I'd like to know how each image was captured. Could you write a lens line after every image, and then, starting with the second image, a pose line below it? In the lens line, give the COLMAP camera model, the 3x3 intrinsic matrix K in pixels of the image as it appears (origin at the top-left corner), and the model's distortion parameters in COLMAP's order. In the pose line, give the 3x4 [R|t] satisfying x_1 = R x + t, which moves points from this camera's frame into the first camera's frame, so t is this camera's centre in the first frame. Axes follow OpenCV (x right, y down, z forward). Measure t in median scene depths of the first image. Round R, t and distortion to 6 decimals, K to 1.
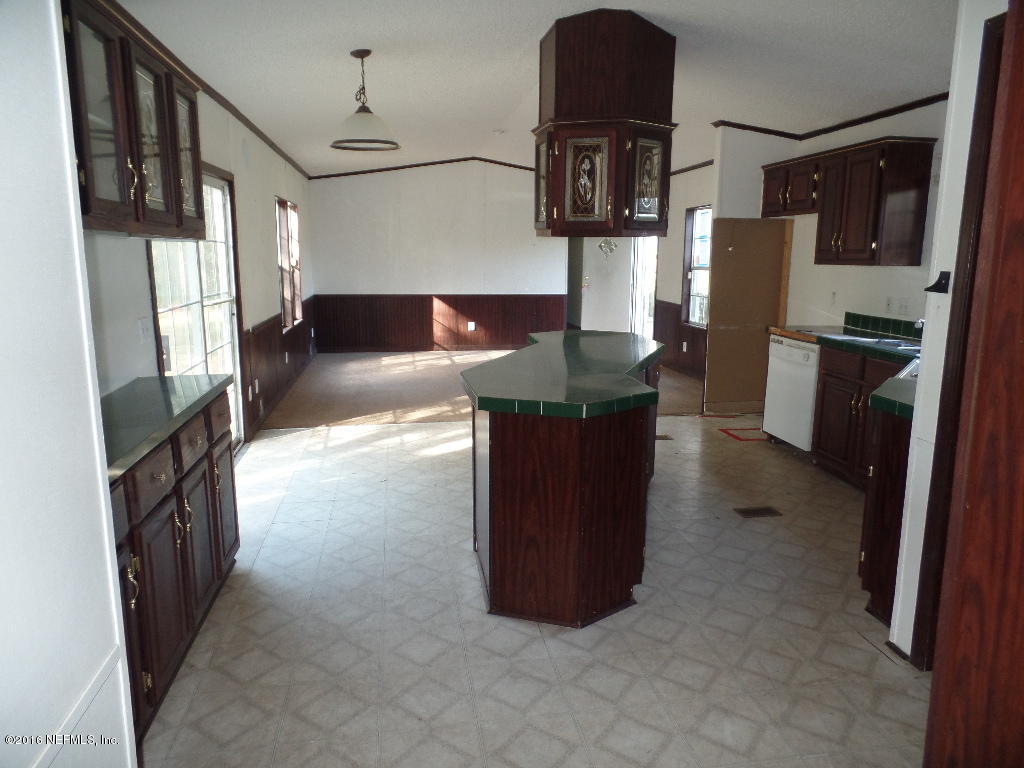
lens RADIAL K [[706.5, 0, 512.3], [0, 706.5, 378.7], [0, 0, 1]] dist [0.007475, 0.001951]
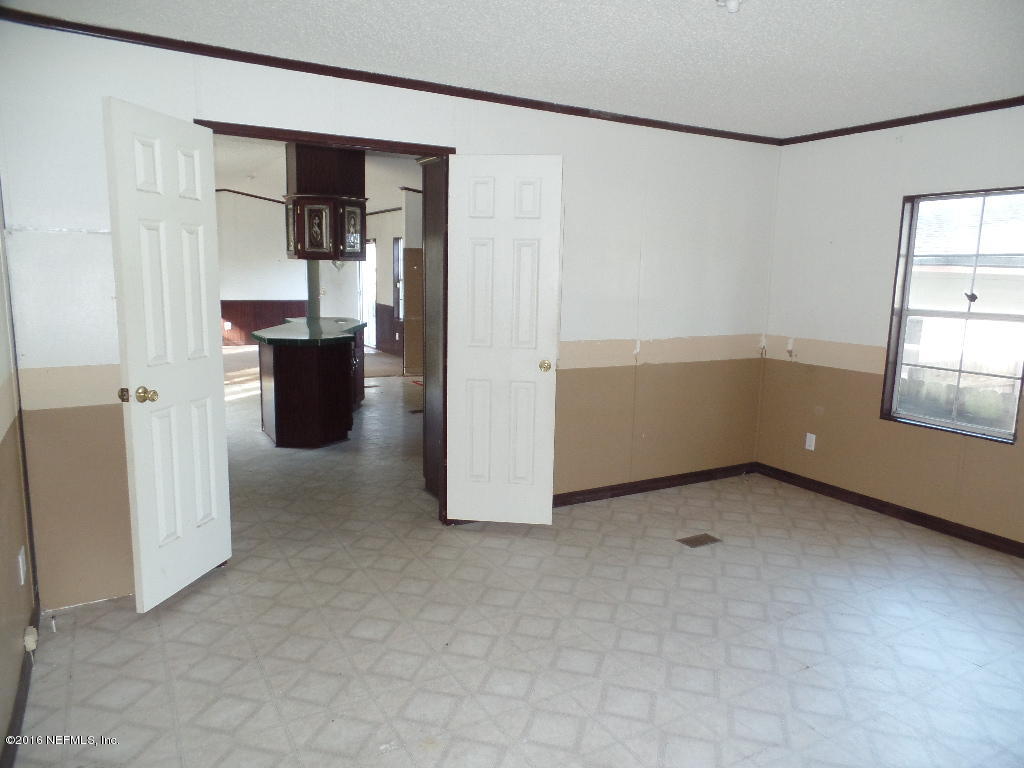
lens RADIAL K [[706.5, 0, 509.6], [0, 706.5, 384.1], [0, 0, 1]] dist [0.007475, 0.001951]
pose [[0.938142, -0.039736, 0.343962, -0.063346], [0.043427, 0.999052, -0.003030, 0.125353], [-0.343516, 0.017780, 0.938979, -0.769281]]
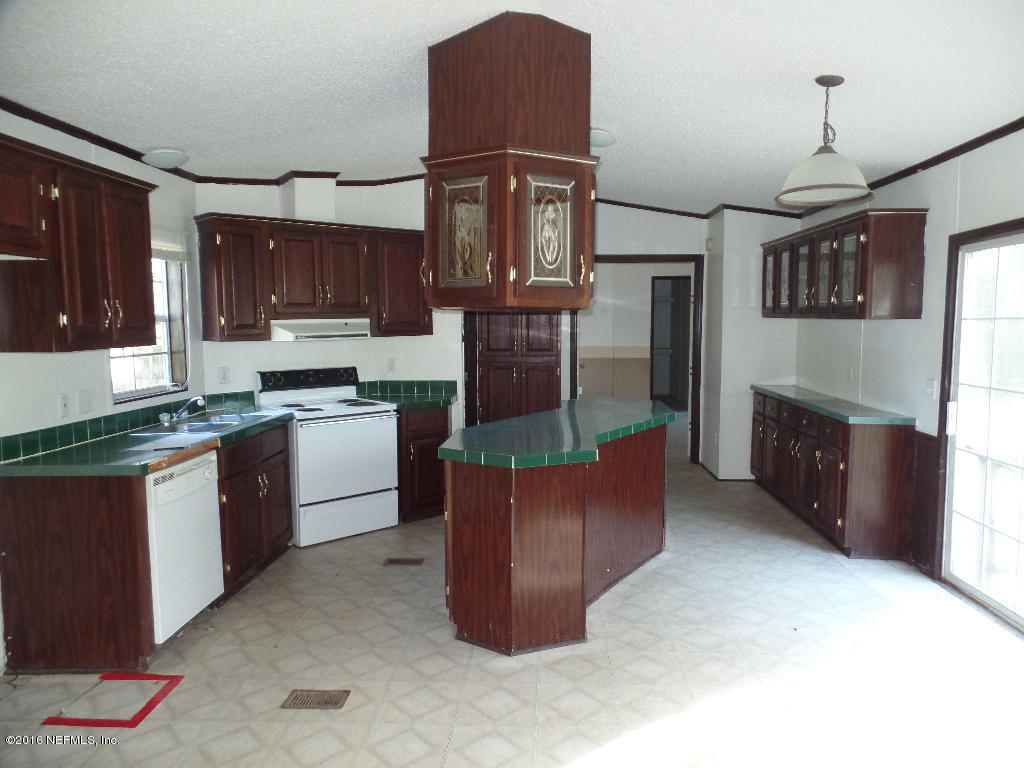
lens RADIAL K [[706.5, 0, 516.9], [0, 706.5, 385.6], [0, 0, 1]] dist [0.007475, 0.001951]
pose [[-0.977257, -0.024832, 0.210599, -0.038943], [0.032769, 0.963508, 0.265668, -0.302980], [-0.209511, 0.266527, -0.940781, 1.619724]]
